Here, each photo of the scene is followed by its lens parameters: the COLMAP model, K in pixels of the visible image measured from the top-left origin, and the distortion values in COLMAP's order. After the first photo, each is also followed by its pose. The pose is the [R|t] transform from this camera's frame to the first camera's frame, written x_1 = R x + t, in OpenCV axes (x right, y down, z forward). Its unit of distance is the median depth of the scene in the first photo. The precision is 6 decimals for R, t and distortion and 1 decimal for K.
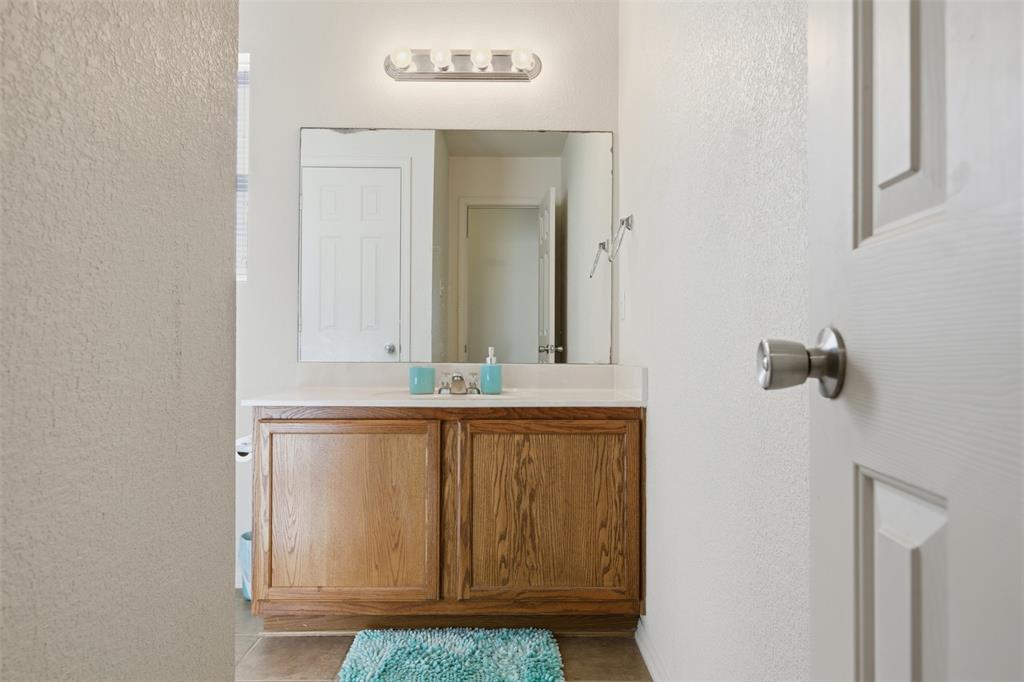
lens RADIAL K [[704.0, 0, 512.0], [0, 704.0, 341.0], [0, 0, 1]] dist [-0.000434, -0.000137]
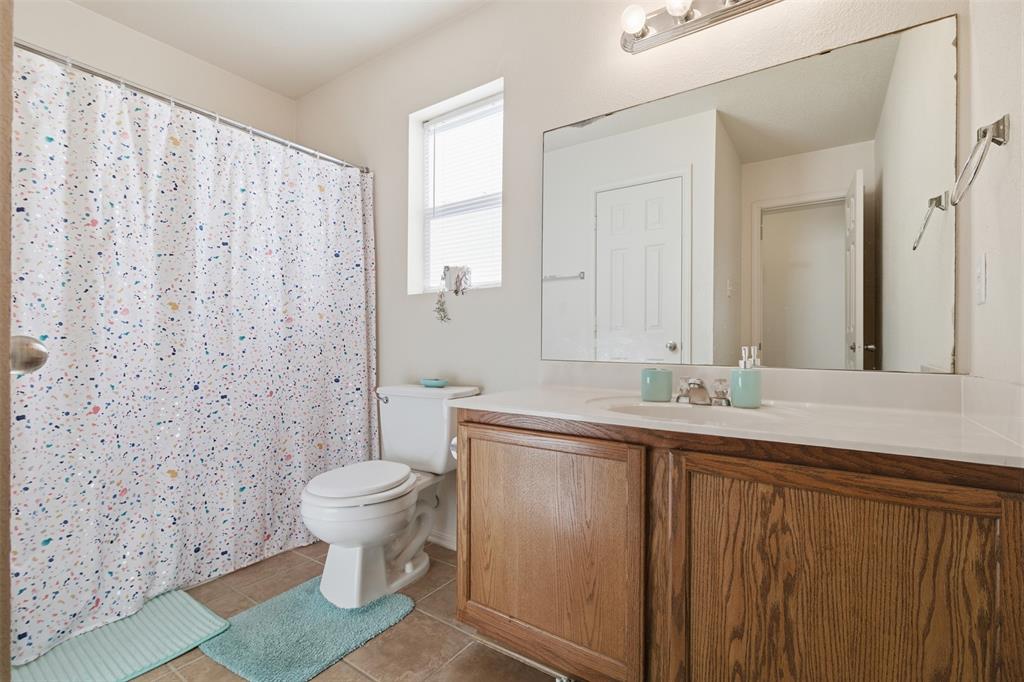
lens RADIAL K [[461.6, 0, 516.7], [0, 461.6, 341.1], [0, 0, 1]] dist [-0.002952, 0.000521]
pose [[0.821820, -0.001031, -0.569747, 0.063473], [0.003288, 0.999990, 0.002934, -0.000076], [0.569738, -0.004284, 0.821815, 0.523332]]
